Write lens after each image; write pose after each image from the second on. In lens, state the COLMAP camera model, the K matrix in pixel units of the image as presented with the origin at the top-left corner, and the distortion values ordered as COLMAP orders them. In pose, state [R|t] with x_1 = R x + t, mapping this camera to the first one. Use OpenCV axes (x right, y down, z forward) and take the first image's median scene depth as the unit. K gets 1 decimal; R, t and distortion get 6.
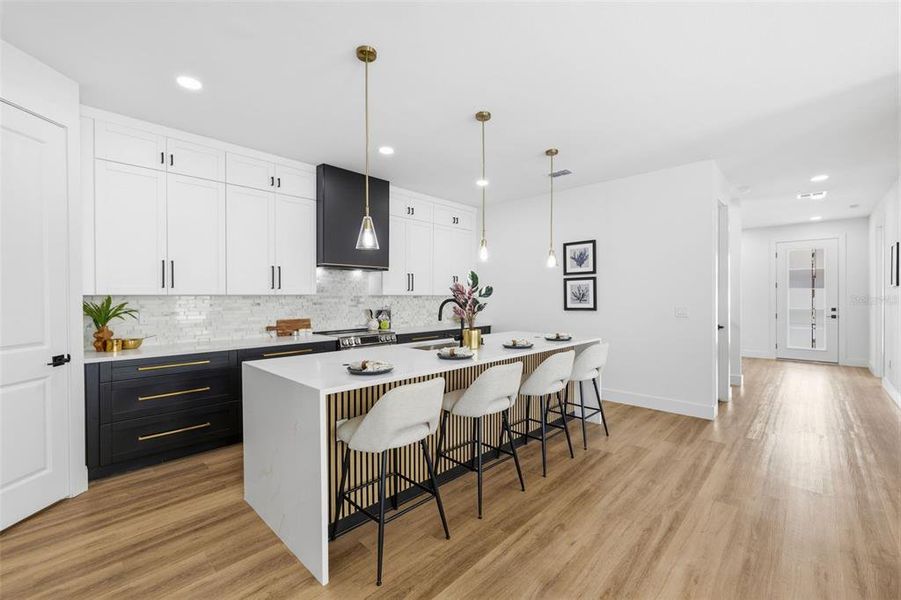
lens RADIAL K [[380.7, 0, 450.6], [0, 380.7, 297.9], [0, 0, 1]] dist [-0.001095, 0.000947]
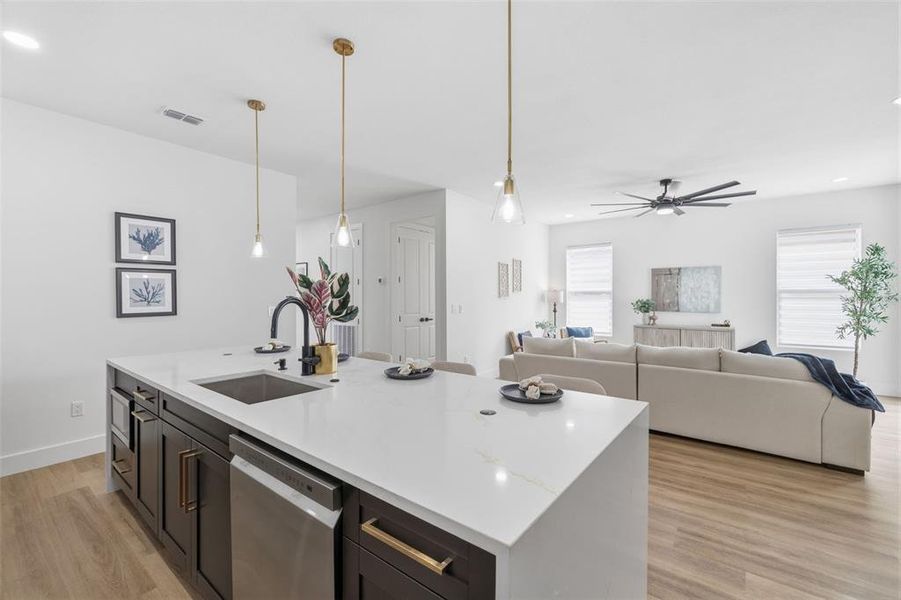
lens RADIAL K [[380.7, 0, 452.2], [0, 380.7, 298.8], [0, 0, 1]] dist [-0.001095, 0.000947]
pose [[-0.101481, -0.000148, 0.994837, -0.466757], [0.003482, 0.999994, 0.000504, 0.003019], [-0.994831, 0.003516, -0.101480, 0.612644]]
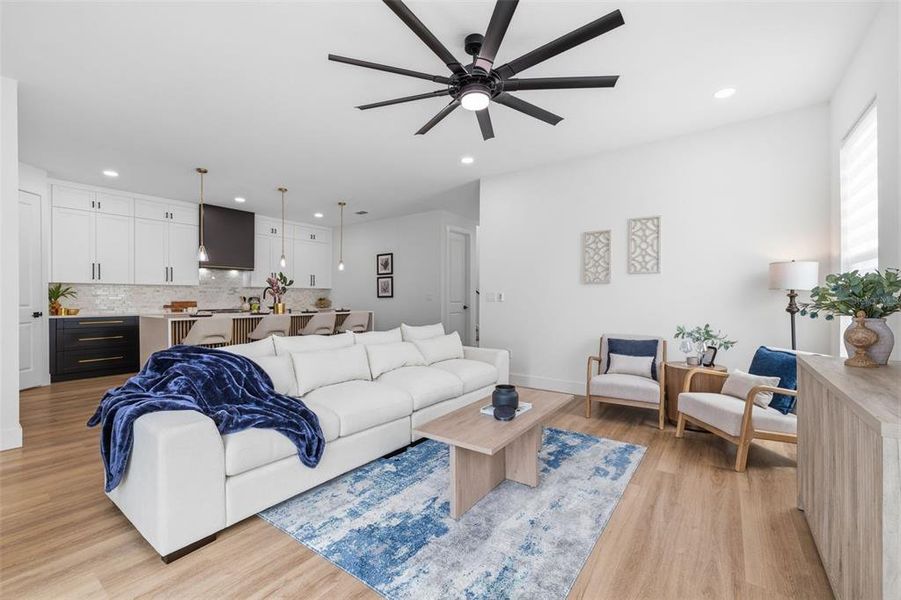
lens RADIAL K [[380.7, 0, 451.5], [0, 380.7, 297.4], [0, 0, 1]] dist [-0.001095, 0.000947]
pose [[0.991628, 0.003378, 0.129087, 0.478467], [-0.003022, 0.999991, -0.002954, 0.041927], [-0.129096, 0.002539, 0.991629, -0.696325]]
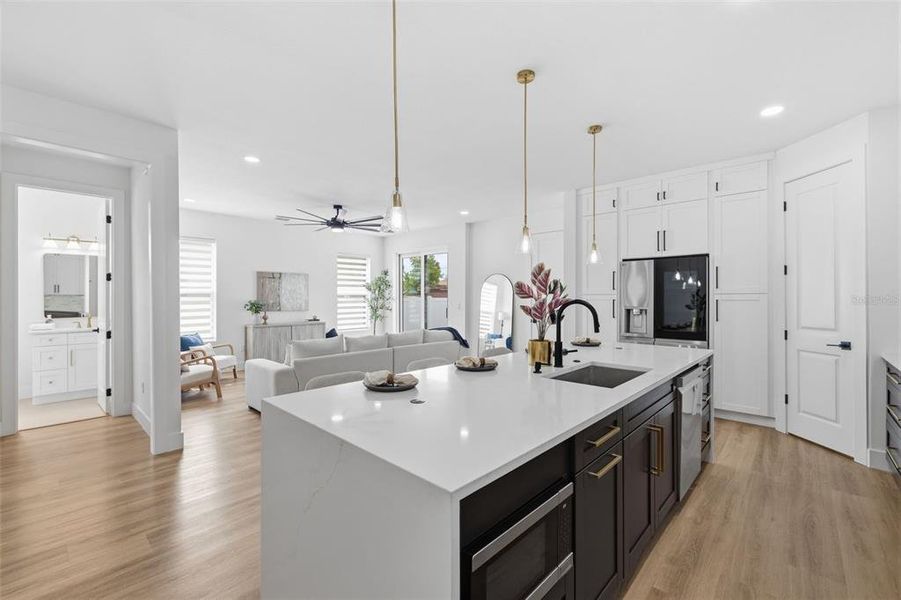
lens RADIAL K [[380.7, 0, 448.0], [0, 380.7, 299.0], [0, 0, 1]] dist [-0.001095, 0.000947]
pose [[-0.999990, 0.004546, 0.000446, 0.177593], [0.004549, 0.999965, 0.007035, -0.005091], [-0.000414, 0.007037, -0.999975, 1.287096]]
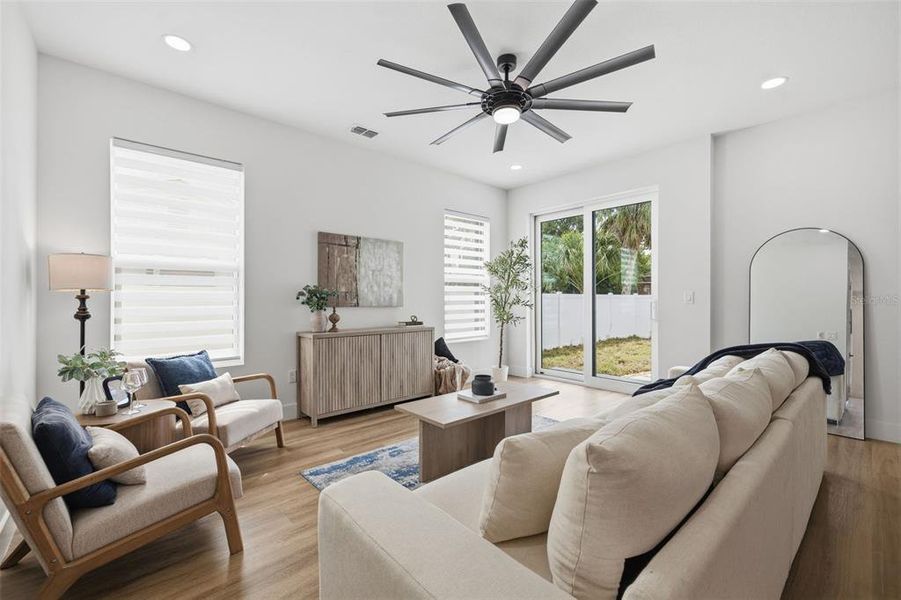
lens RADIAL K [[380.7, 0, 447.9], [0, 380.7, 298.4], [0, 0, 1]] dist [-0.001095, 0.000947]
pose [[-0.995802, 0.007496, 0.091231, 0.627611], [0.007423, 0.999972, -0.001137, 0.040081], [-0.091237, -0.000455, -0.995829, 0.487928]]
